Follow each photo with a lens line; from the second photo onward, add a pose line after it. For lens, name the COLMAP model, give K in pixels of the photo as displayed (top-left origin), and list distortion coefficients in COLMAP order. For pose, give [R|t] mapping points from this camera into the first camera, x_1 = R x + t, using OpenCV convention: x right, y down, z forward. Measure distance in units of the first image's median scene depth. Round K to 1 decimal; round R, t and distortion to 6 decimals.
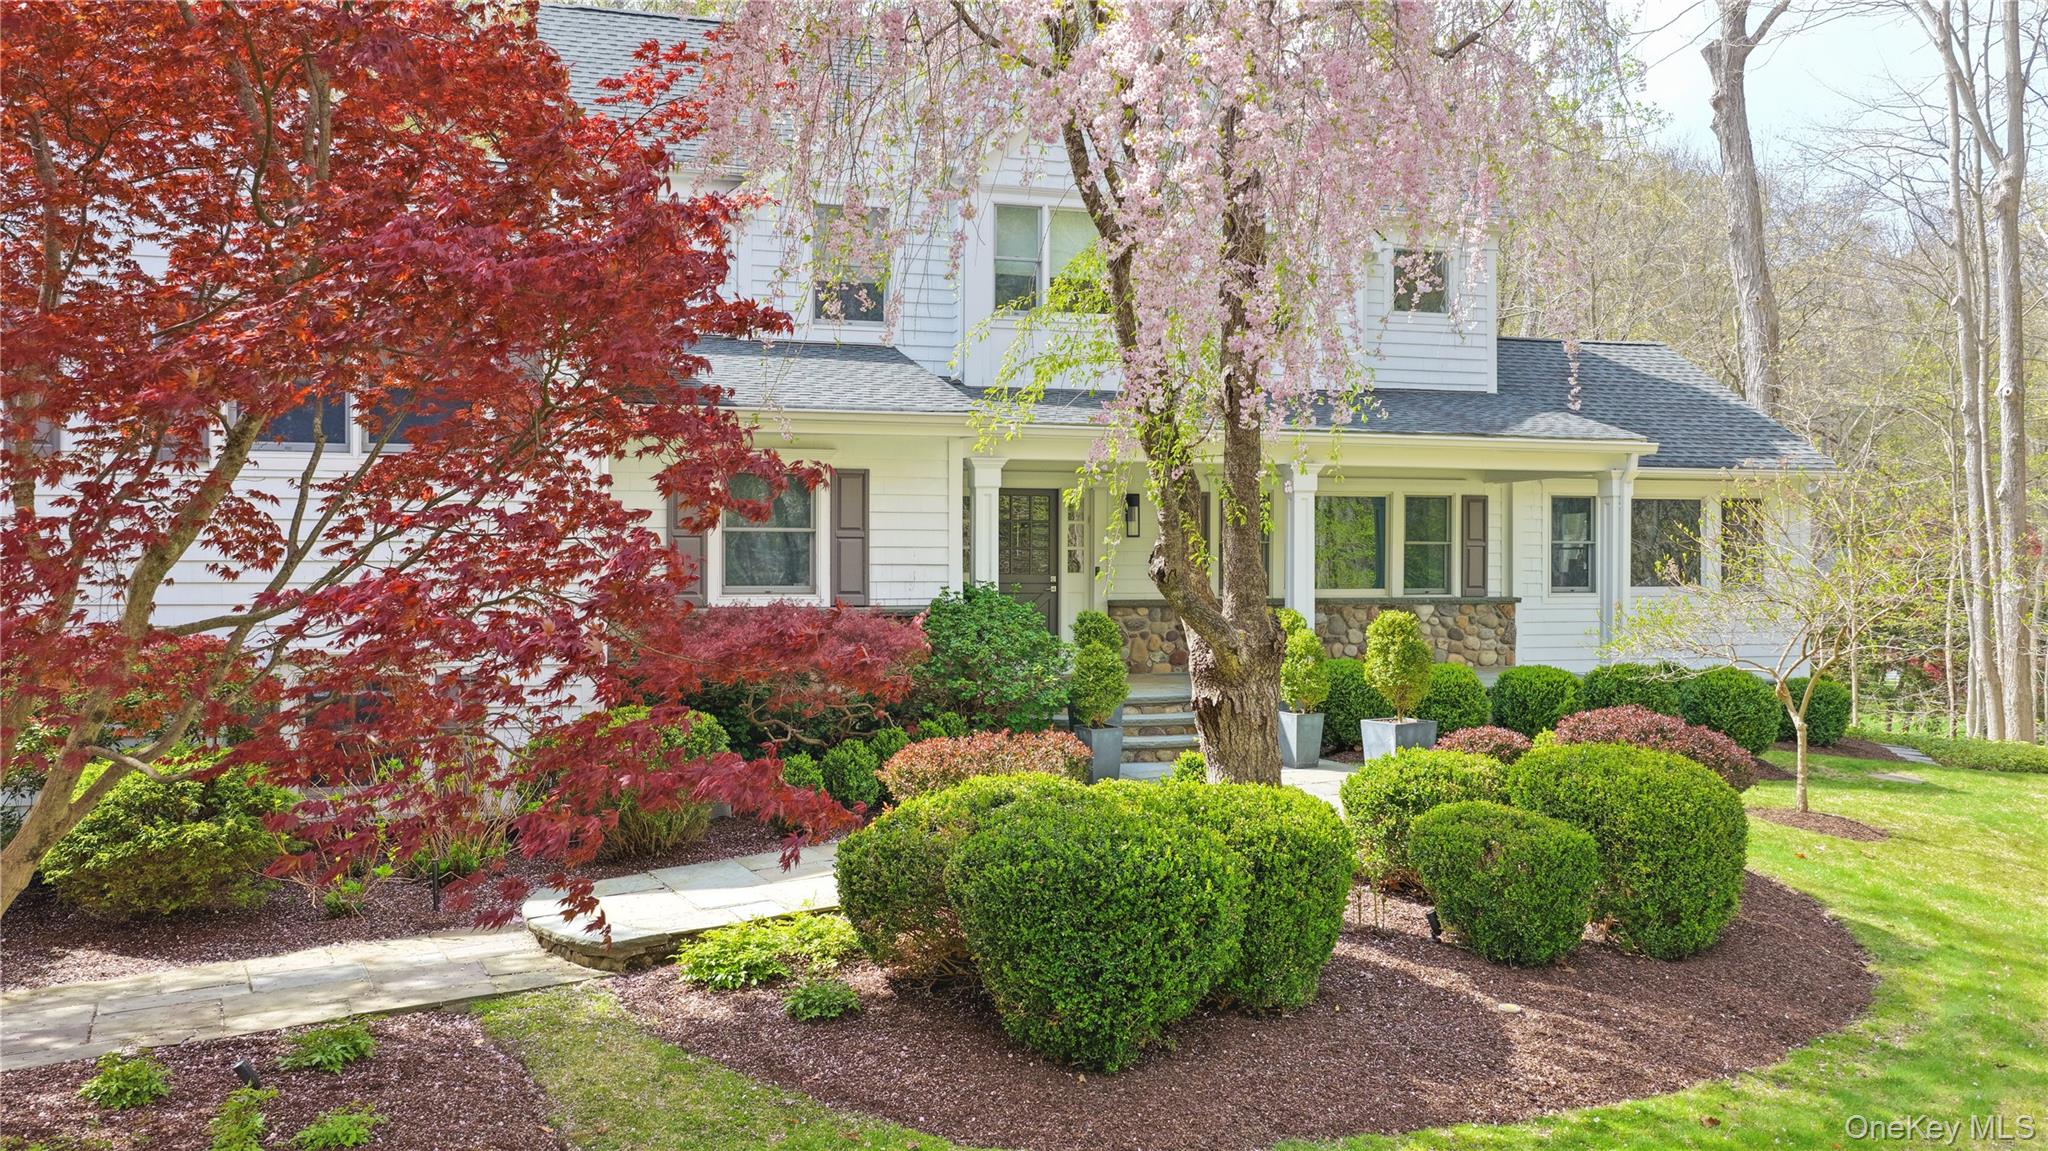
lens RADIAL K [[1705.3, 0, 1020.7], [0, 1705.3, 568.2], [0, 0, 1]] dist [-0.012088, 0.023718]
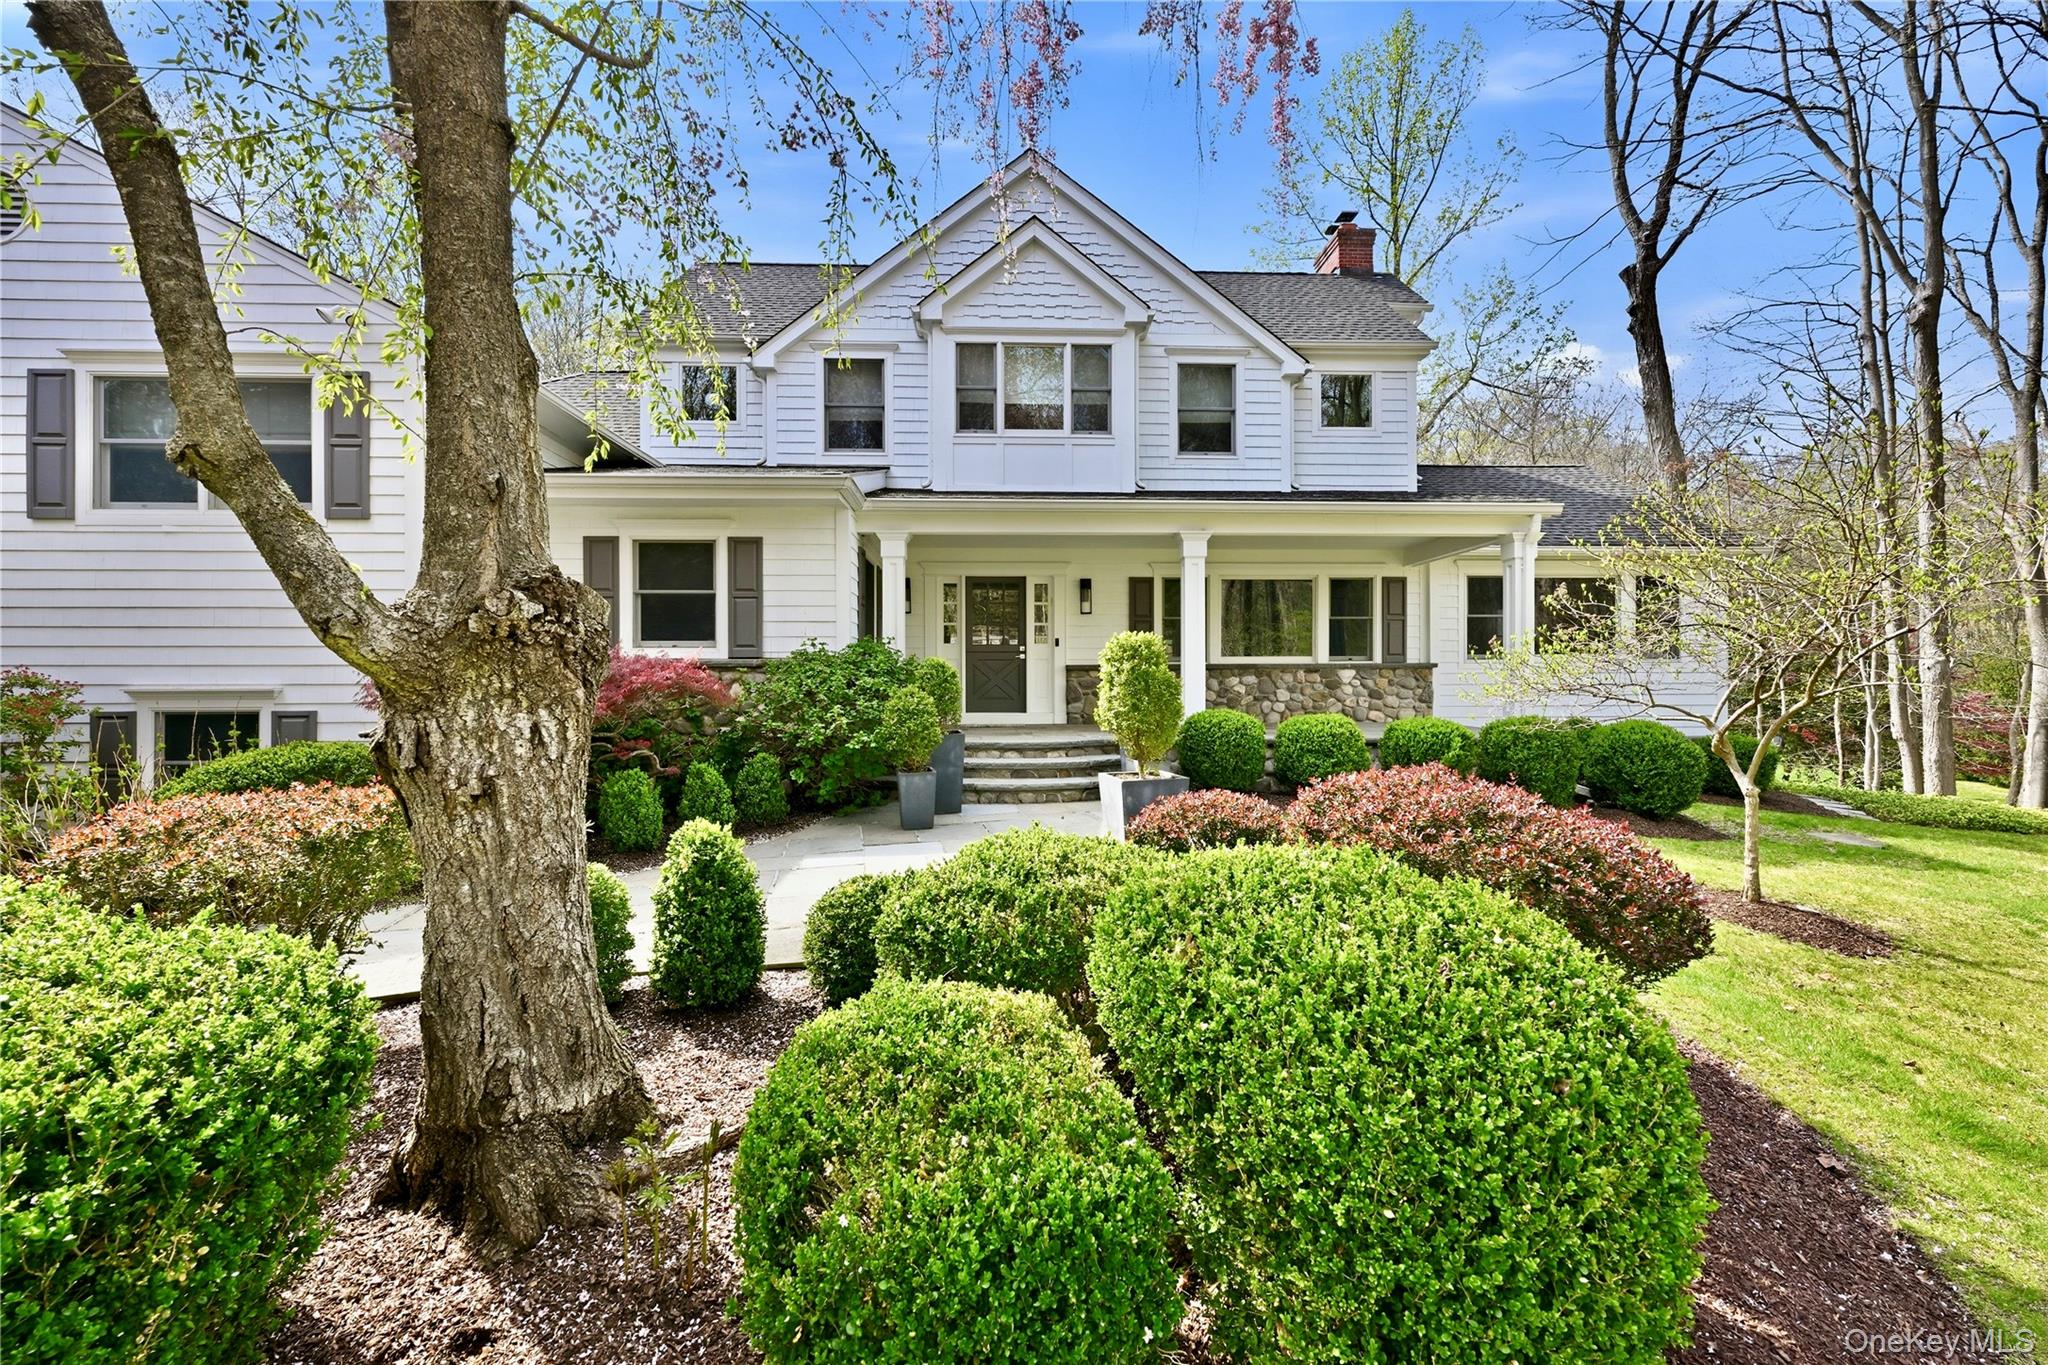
lens RADIAL K [[827.0, 0, 1021.6], [0, 827.0, 681.7], [0, 0, 1]] dist [-0.000116, -0.000517]
pose [[0.968351, -0.004073, -0.249560, 0.161549], [0.004215, 0.999991, 0.000035, 0.029081], [0.249557, -0.001086, 0.968359, 0.386123]]
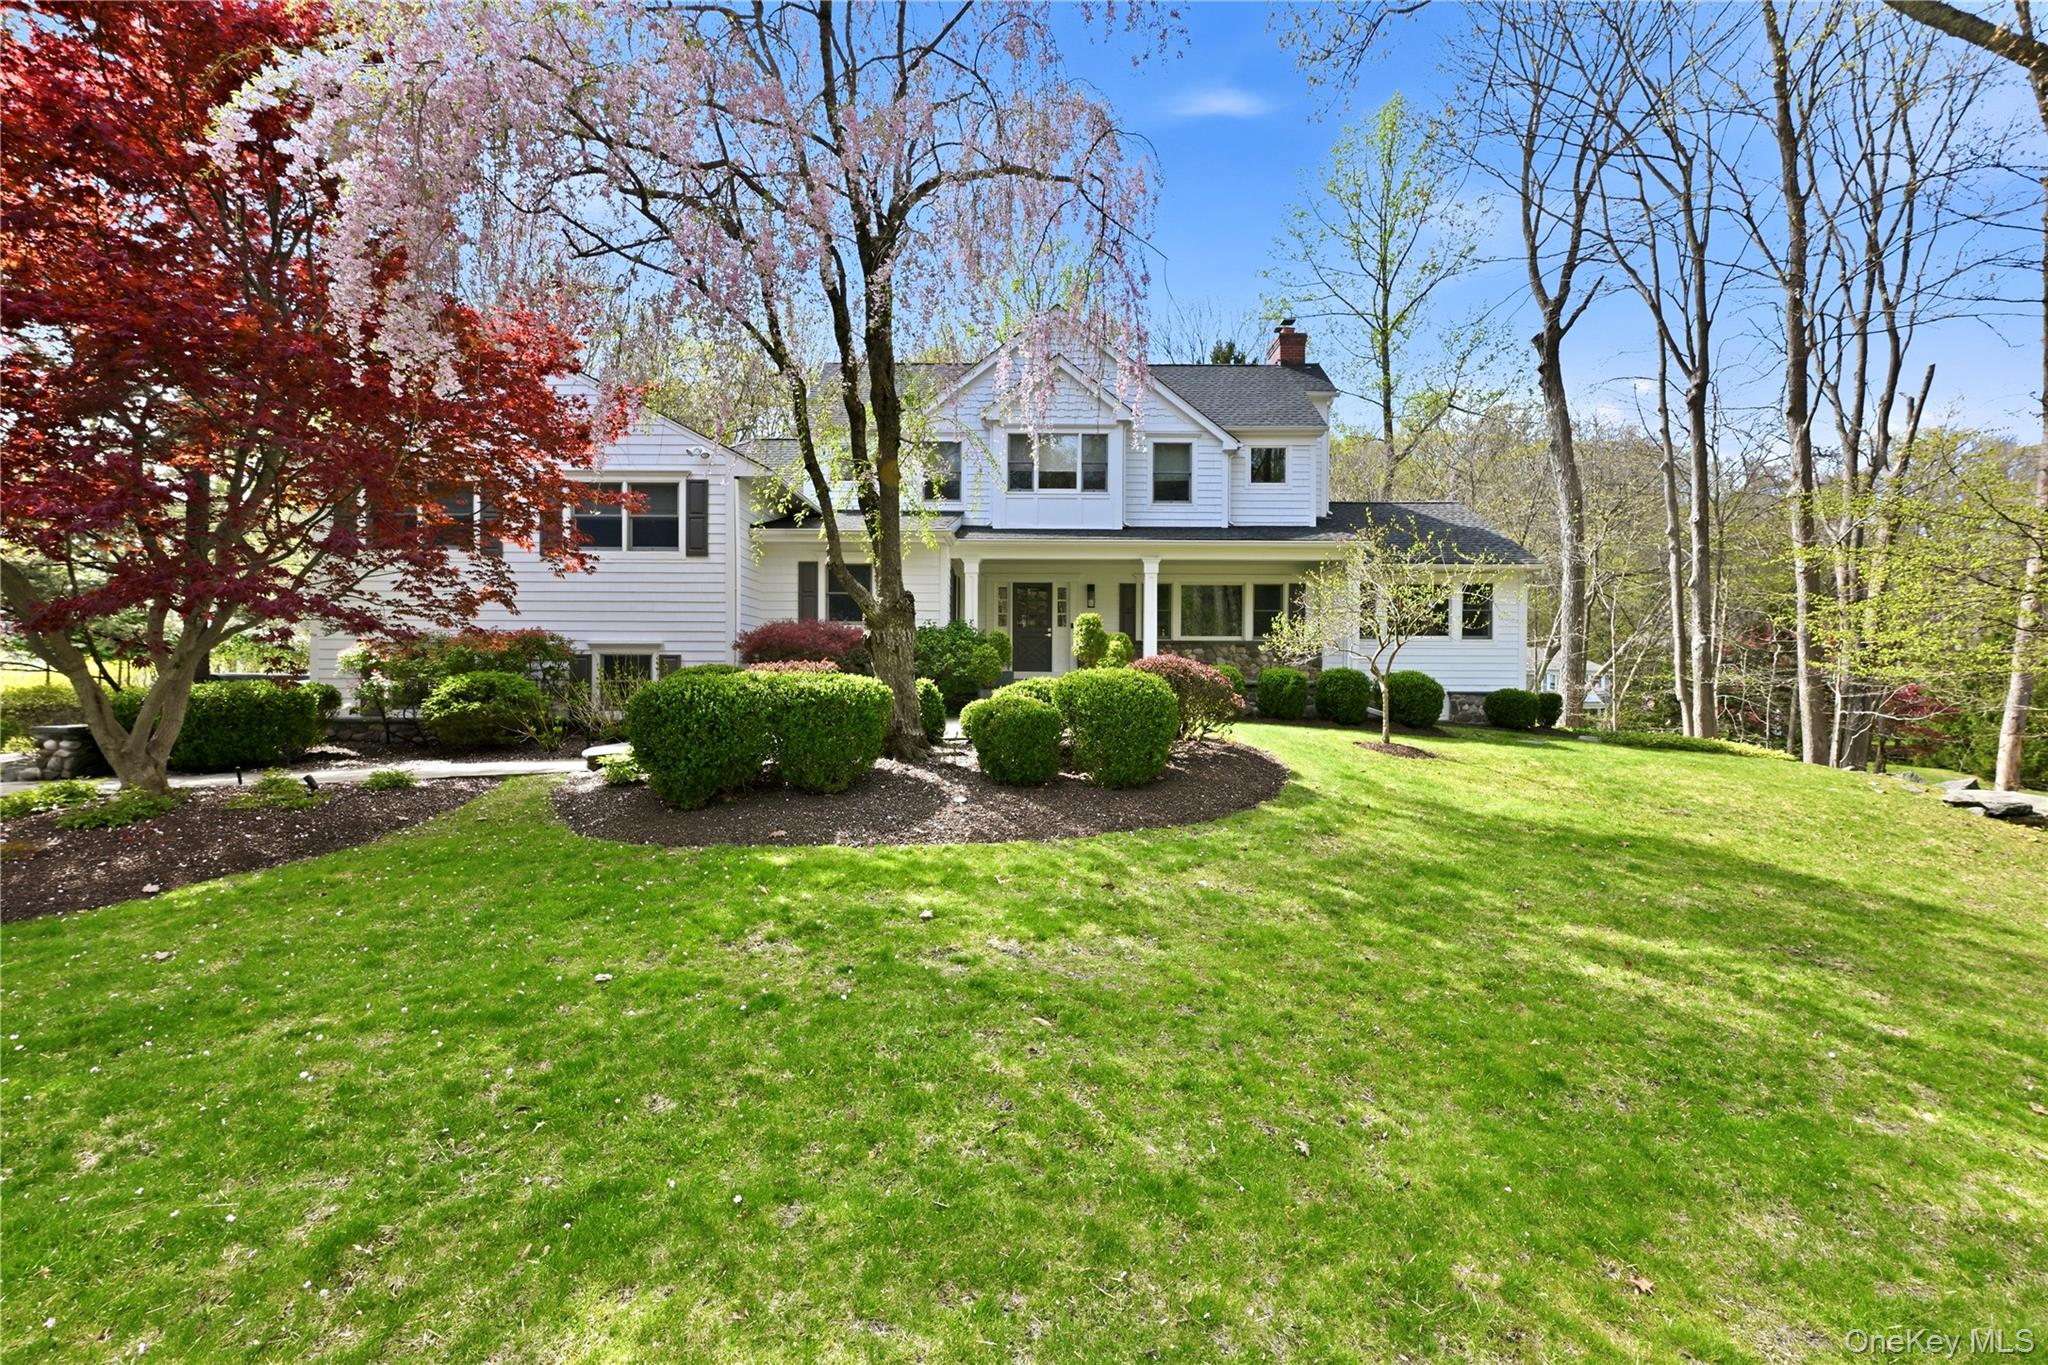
lens RADIAL K [[827.0, 0, 1023.1], [0, 827.0, 681.1], [0, 0, 1]] dist [-0.000116, -0.000517]
pose [[0.955697, 0.005170, -0.294307, 0.251306], [-0.004031, 0.999982, 0.004475, 0.056782], [0.294325, -0.003091, 0.955700, 0.093131]]
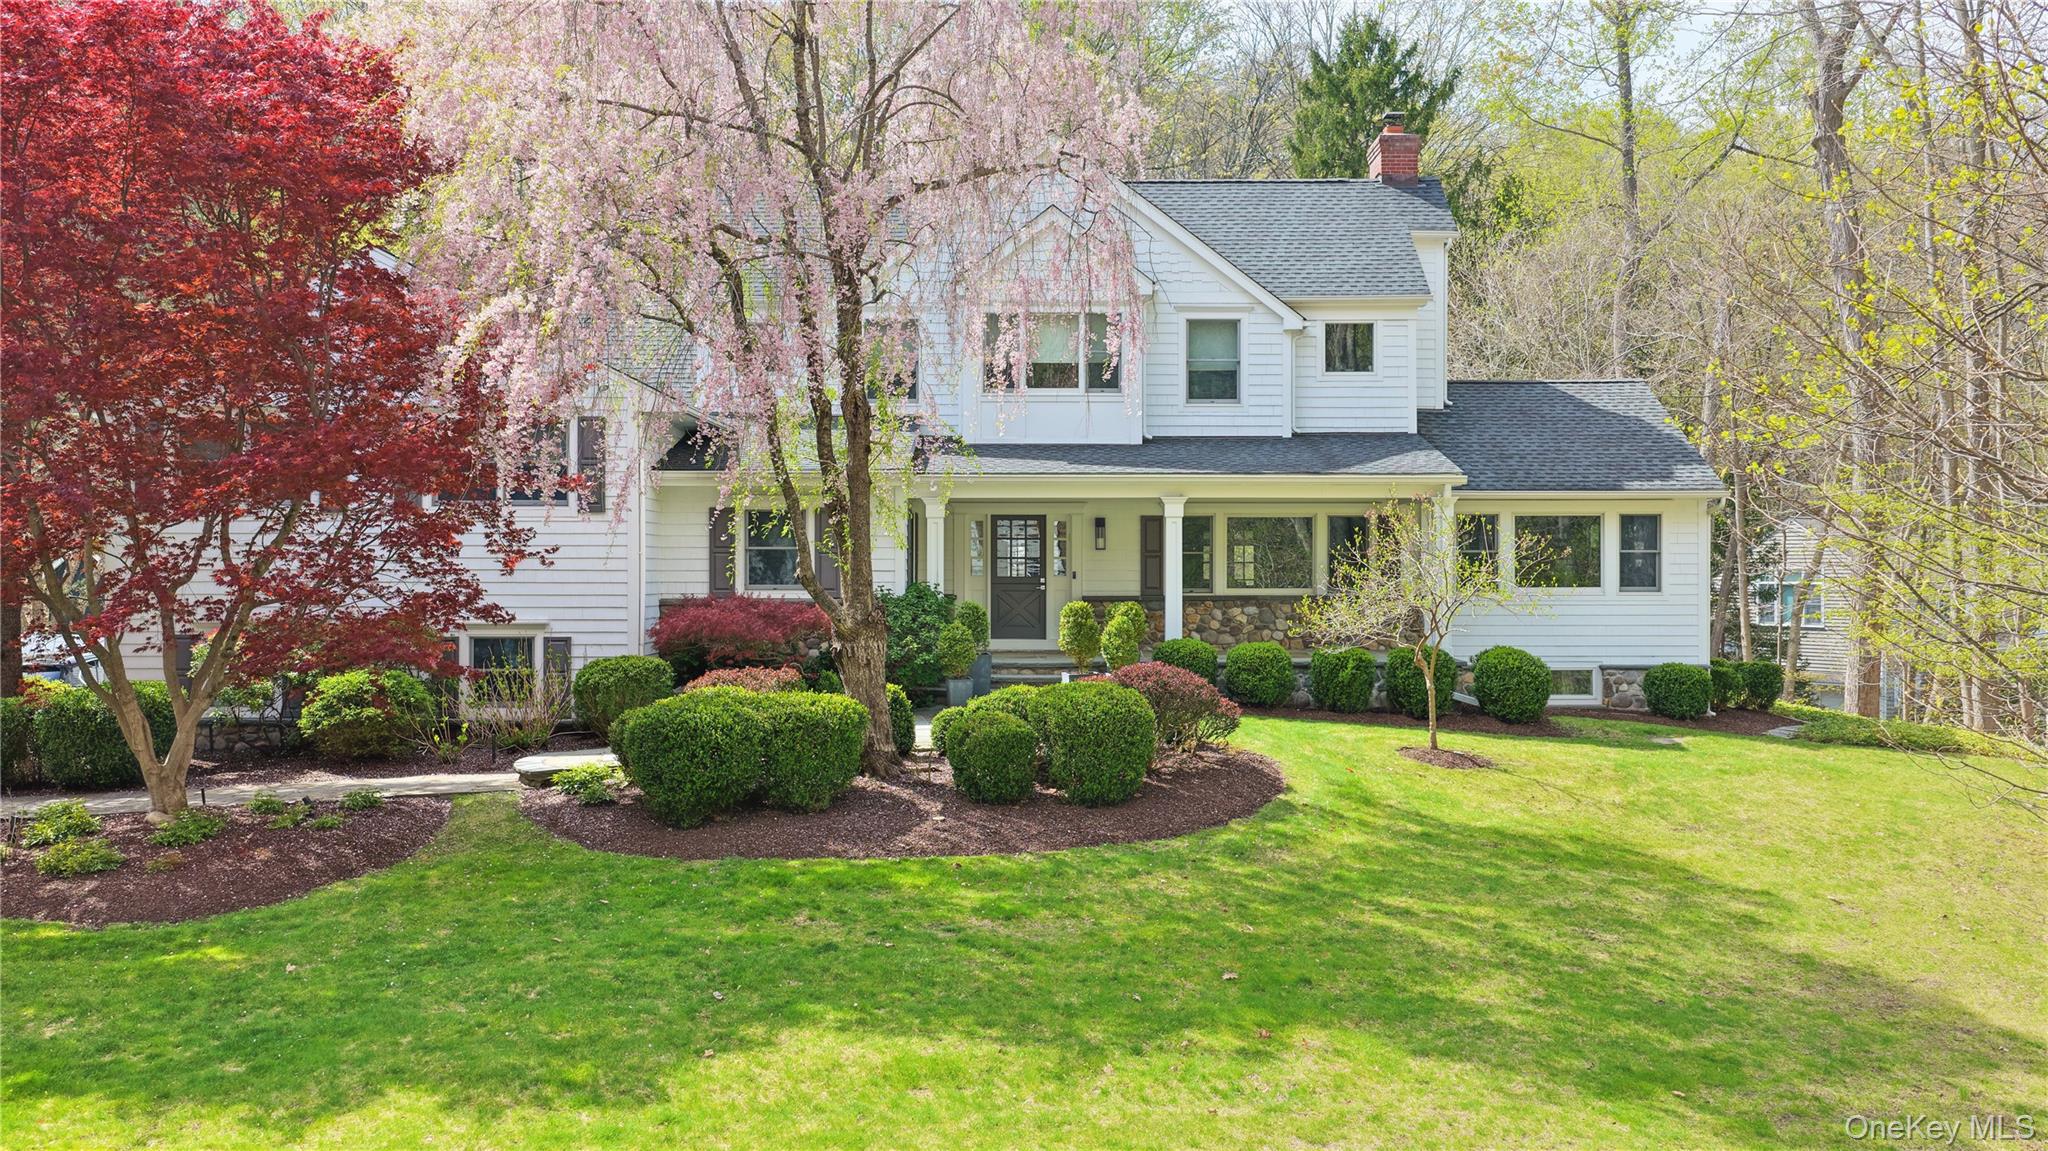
lens RADIAL K [[1705.3, 0, 1020.9], [0, 1705.3, 587.0], [0, 0, 1]] dist [-0.012088, 0.023718]
pose [[0.956193, 0.002892, -0.292723, 0.382745], [0.000291, 0.999941, 0.010832, -0.003047], [0.292737, -0.010442, 0.956136, -0.301701]]
